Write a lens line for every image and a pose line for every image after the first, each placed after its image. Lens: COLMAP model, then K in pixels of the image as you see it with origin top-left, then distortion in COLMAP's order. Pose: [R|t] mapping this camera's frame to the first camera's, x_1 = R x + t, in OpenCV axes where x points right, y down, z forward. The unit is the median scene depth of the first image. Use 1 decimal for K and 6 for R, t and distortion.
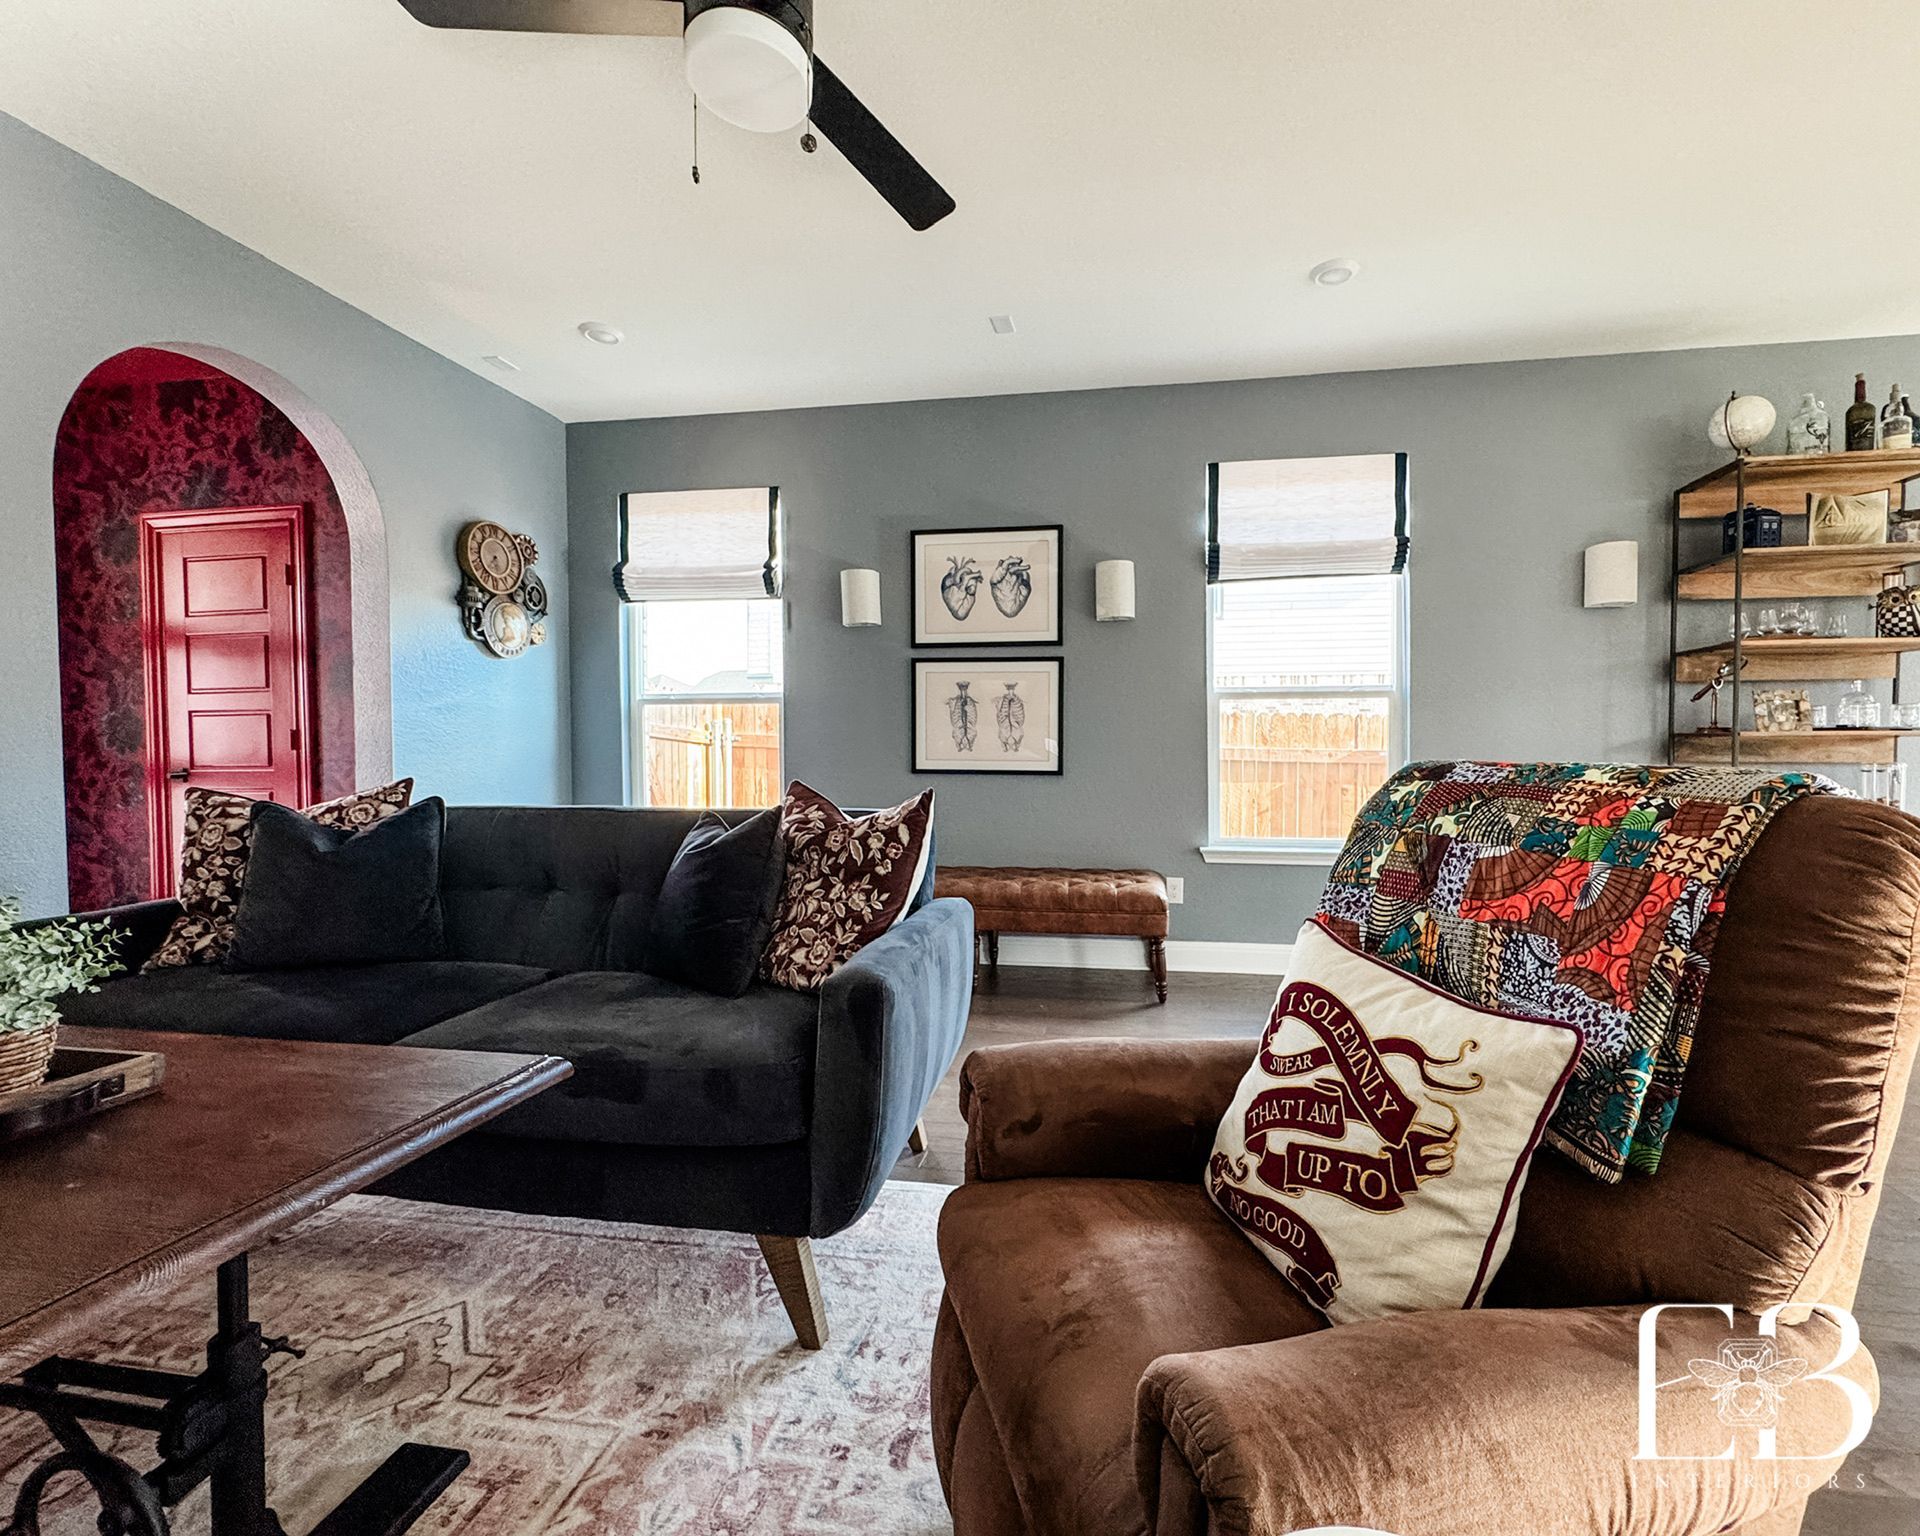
lens RADIAL K [[776.2, 0, 971.5], [0, 776.2, 763.9], [0, 0, 1]] dist [-0.001670, -0.000053]
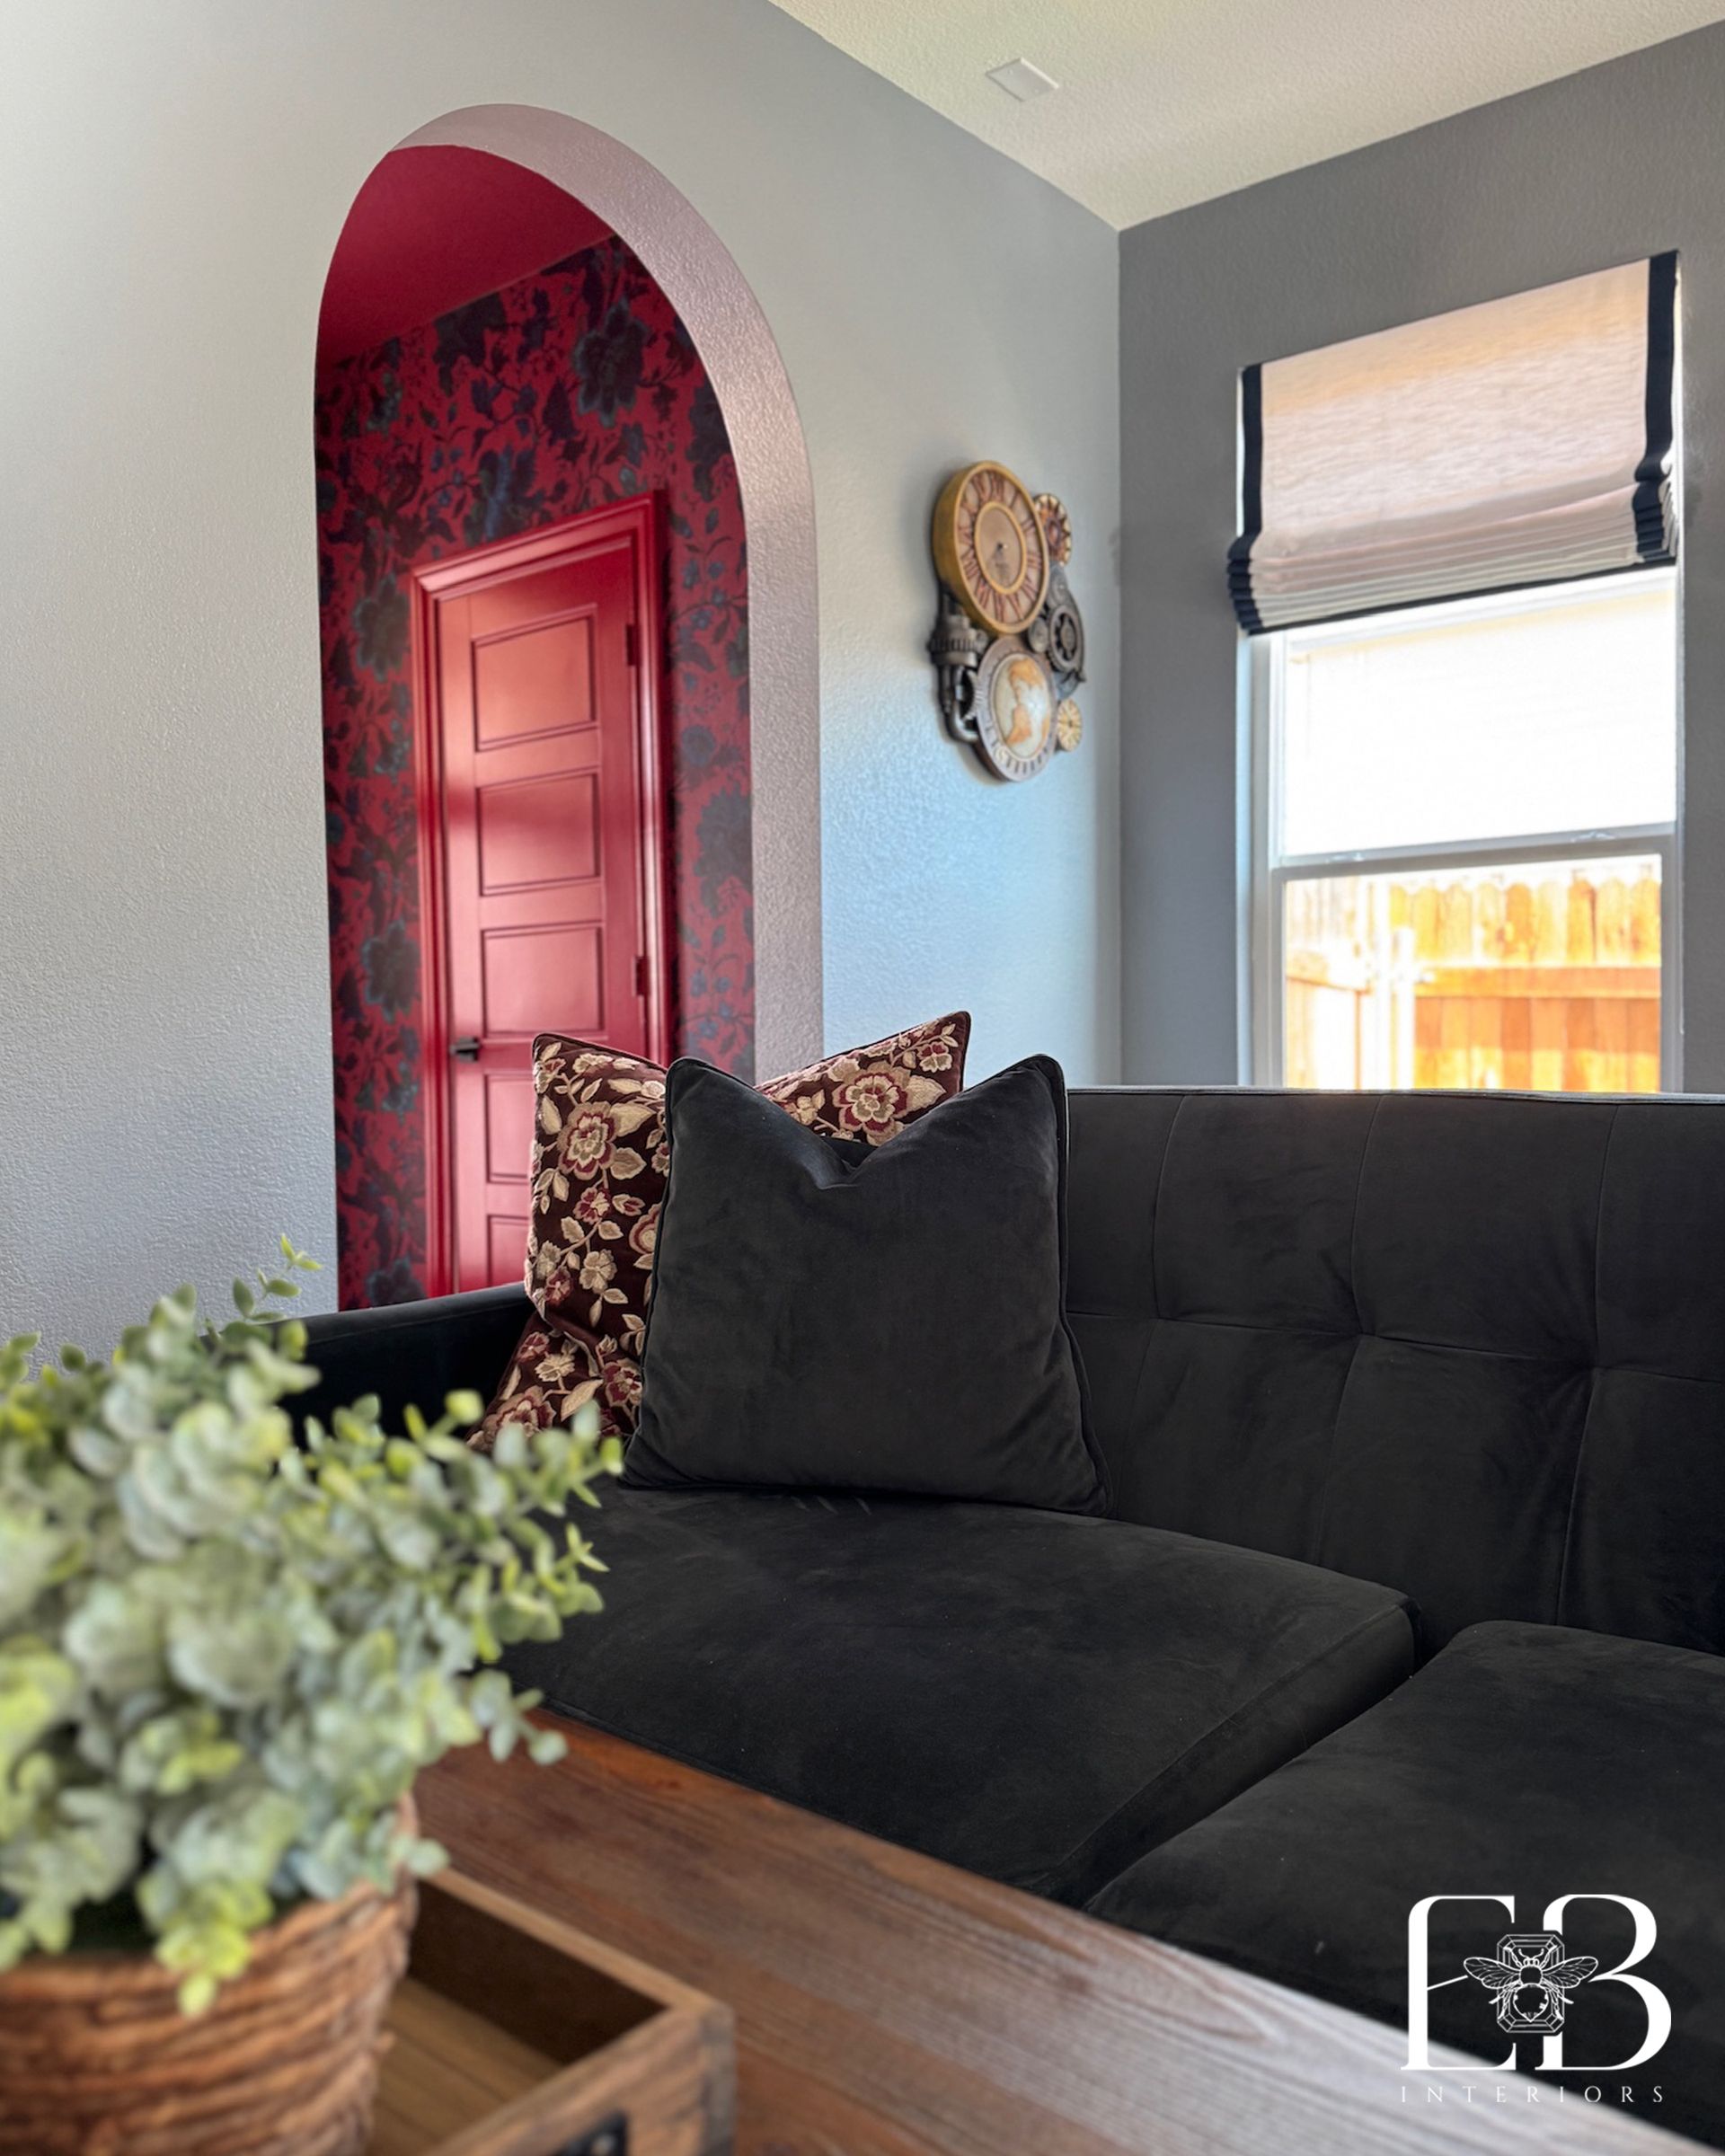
lens RADIAL K [[1655.0, 0, 870.9], [0, 1655.0, 1071.2], [0, 0, 1]] dist [0.077172, -0.117440]
pose [[0.859776, 0.003112, -0.510662, -0.197885], [-0.000515, 0.999986, 0.005227, 0.024772], [0.510672, -0.004231, 0.859765, 0.155477]]
